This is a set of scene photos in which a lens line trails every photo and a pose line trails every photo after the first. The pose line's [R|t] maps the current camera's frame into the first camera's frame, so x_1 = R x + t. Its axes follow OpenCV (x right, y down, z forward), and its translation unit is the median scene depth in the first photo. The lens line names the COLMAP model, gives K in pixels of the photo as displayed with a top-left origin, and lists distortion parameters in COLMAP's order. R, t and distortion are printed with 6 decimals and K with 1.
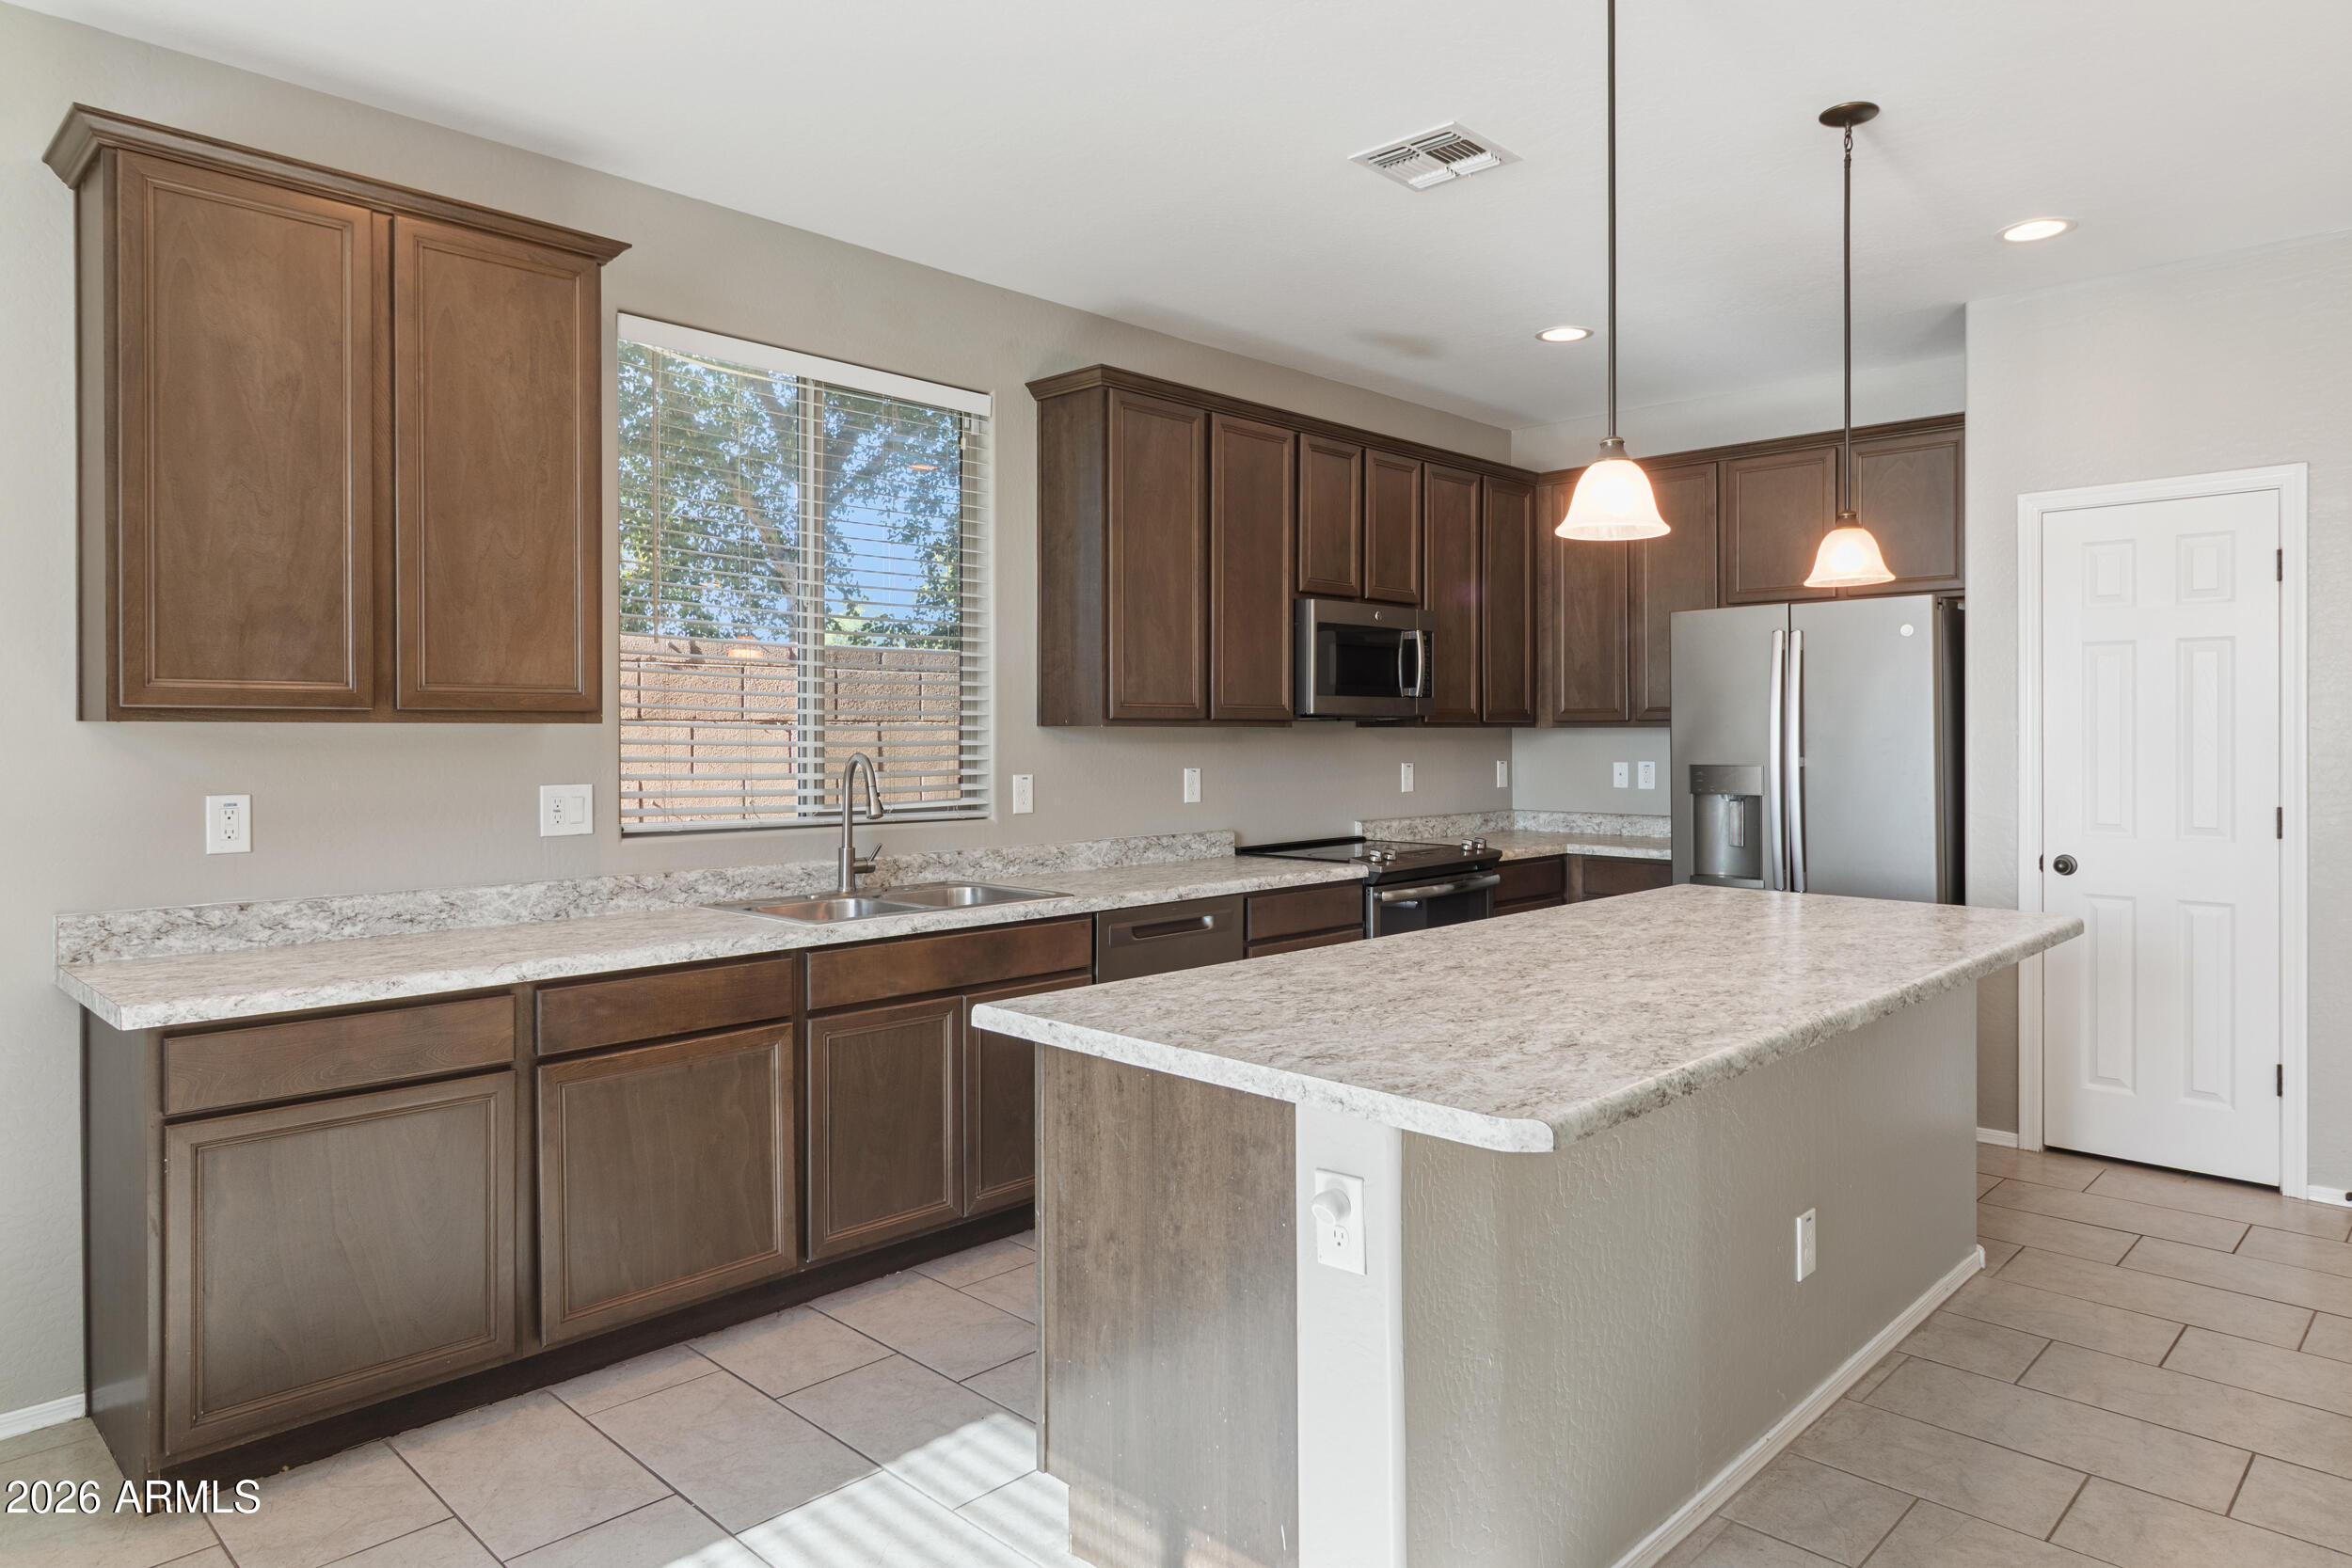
lens RADIAL K [[1432.8, 0, 1186.1], [0, 1432.8, 735.0], [0, 0, 1]] dist [0.001005, 0.000699]
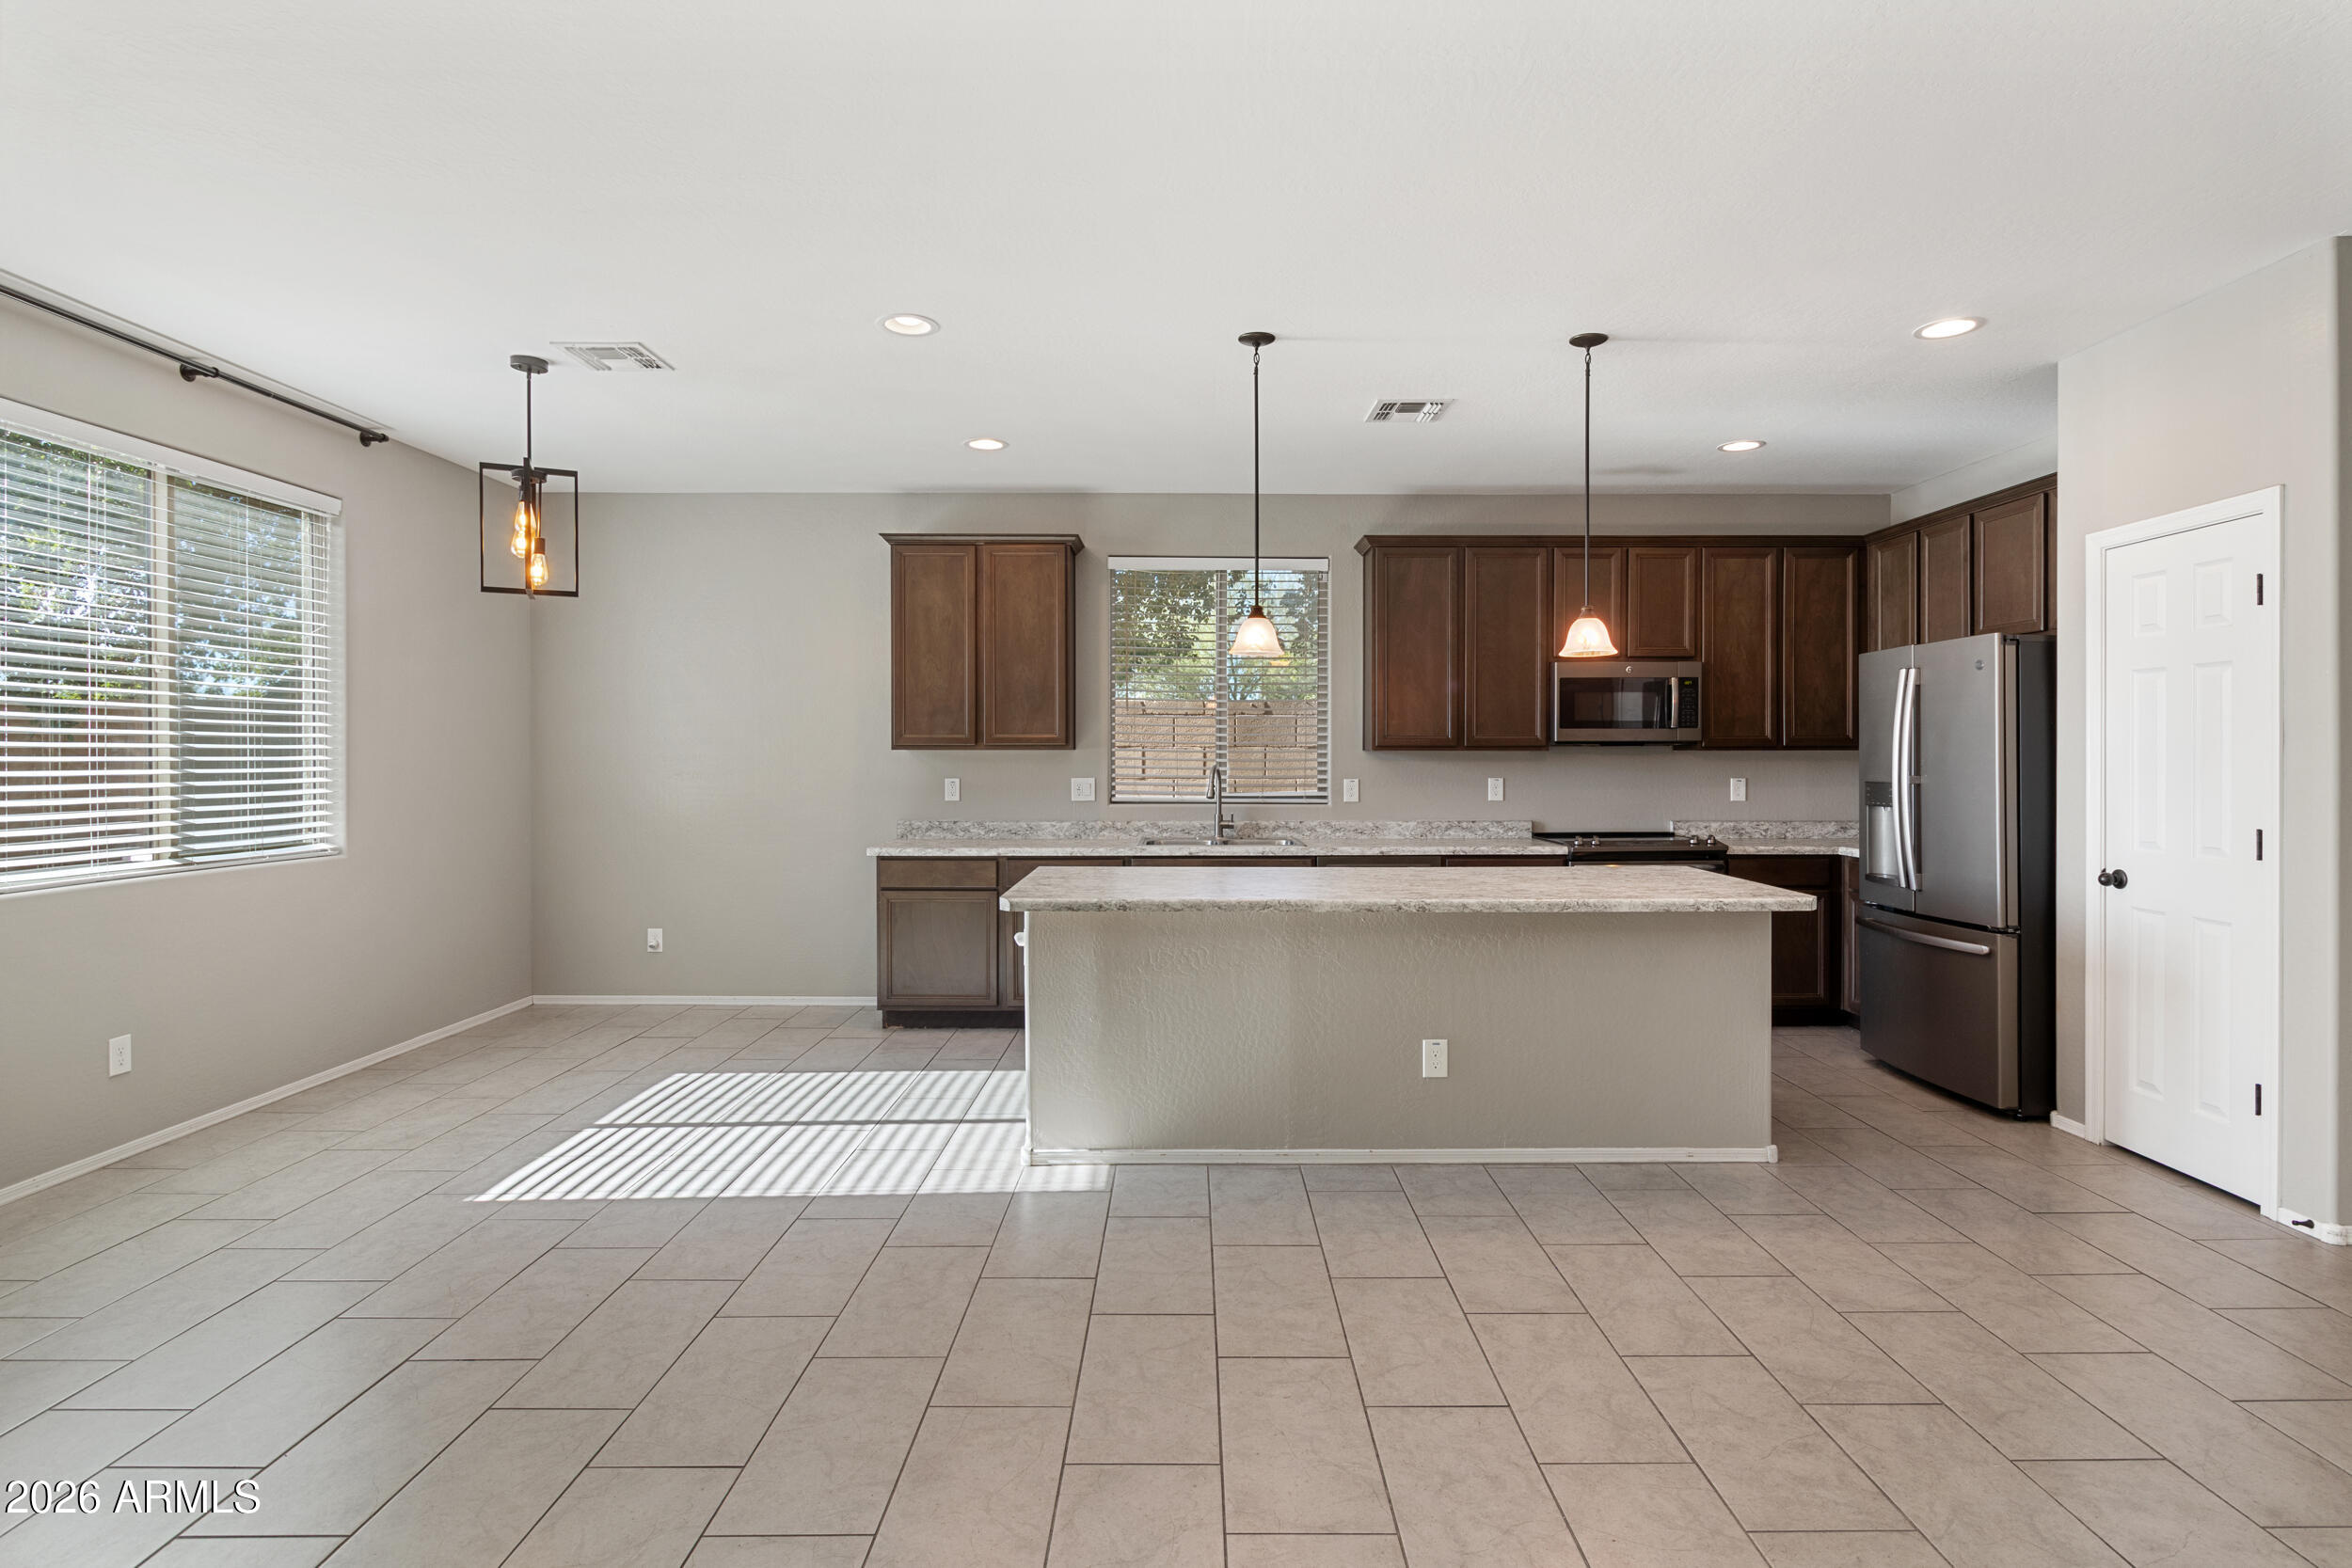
lens RADIAL K [[1159.7, 0, 1181.7], [0, 1159.7, 769.0], [0, 0, 1]] dist [0.001266, -0.000010]
pose [[0.696942, 0.010139, -0.717056, 0.818606], [-0.001748, 0.999921, 0.012439, -0.000978], [0.717125, -0.007415, 0.696905, -0.111354]]
